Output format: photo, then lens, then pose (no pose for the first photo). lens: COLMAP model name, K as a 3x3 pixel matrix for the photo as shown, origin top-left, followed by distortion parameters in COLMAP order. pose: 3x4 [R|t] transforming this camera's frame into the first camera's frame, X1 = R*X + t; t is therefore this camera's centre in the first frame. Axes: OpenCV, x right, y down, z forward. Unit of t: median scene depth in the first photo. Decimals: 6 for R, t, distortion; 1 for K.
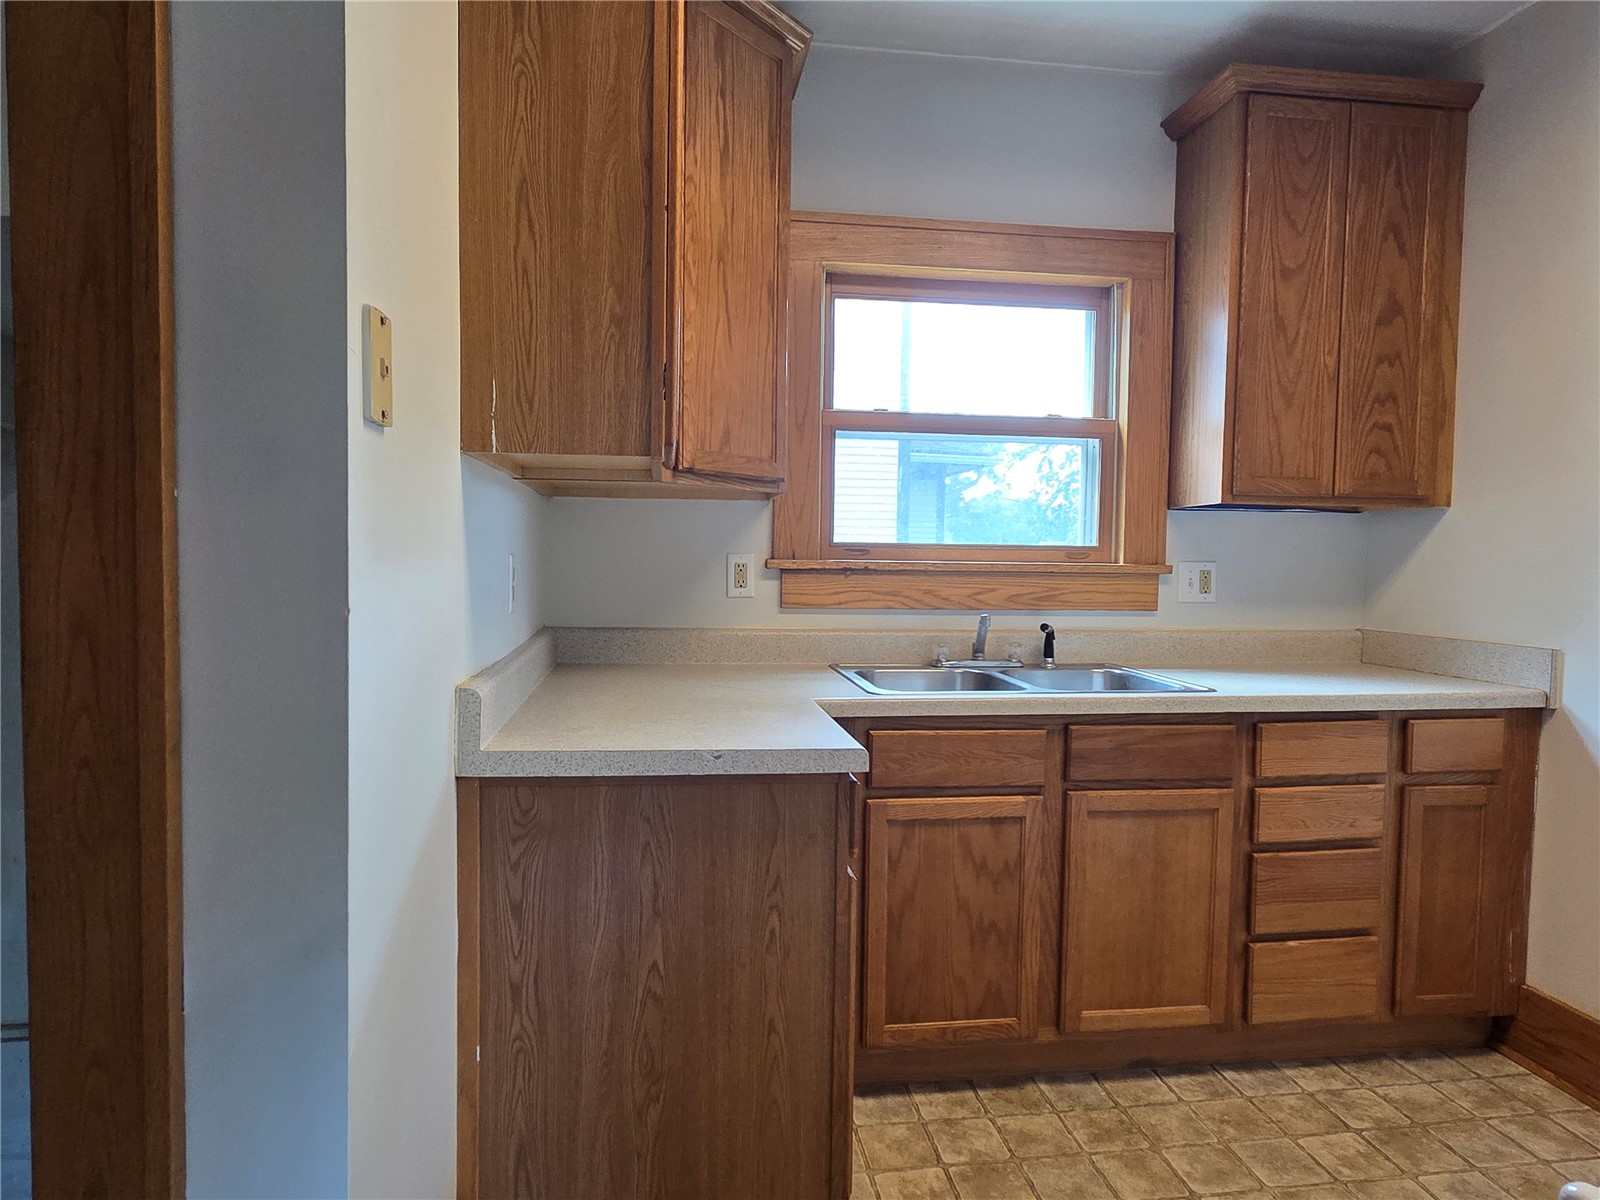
lens RADIAL K [[952.3, 0, 797.6], [0, 952.3, 603.0], [0, 0, 1]] dist [0.011724, -0.005324]
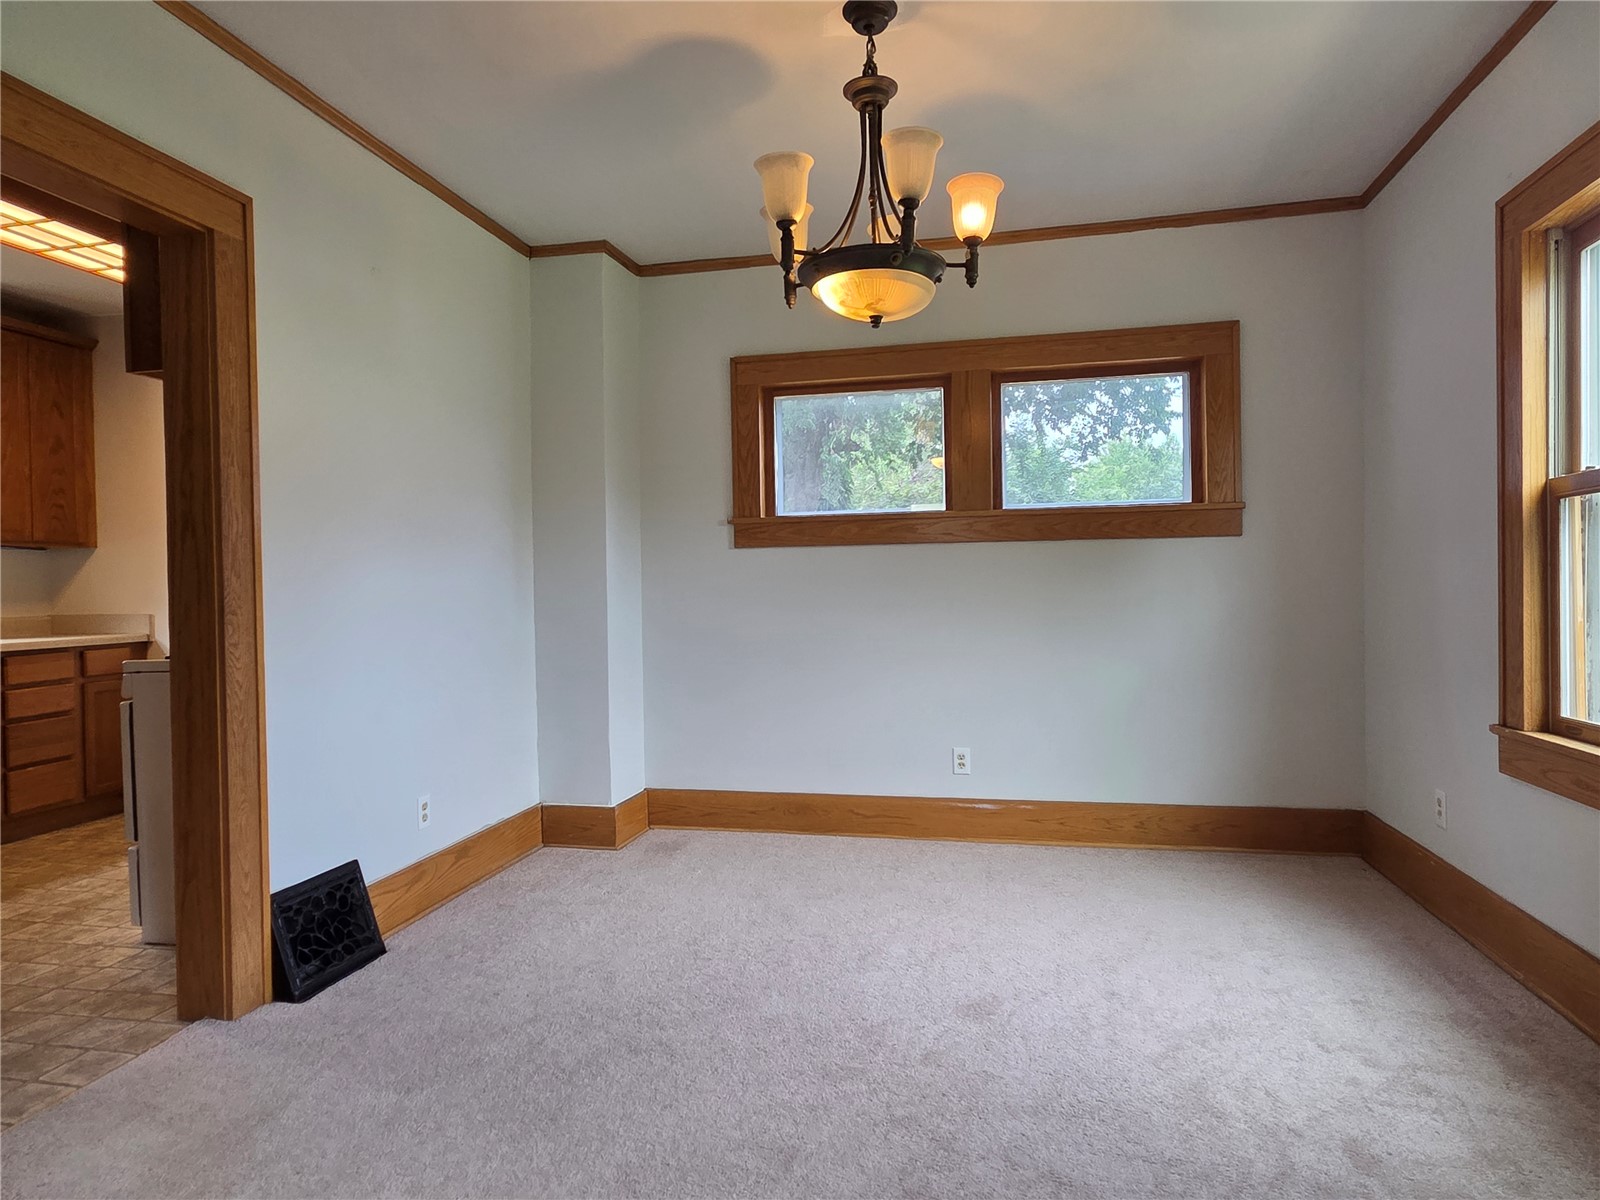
lens RADIAL K [[952.3, 0, 799.7], [0, 952.3, 600.8], [0, 0, 1]] dist [0.011724, -0.005324]
pose [[0.336140, -0.032847, 0.941239, -0.774475], [0.063817, 0.997889, 0.012034, 0.085766], [-0.939648, 0.056022, 0.337526, -1.143328]]
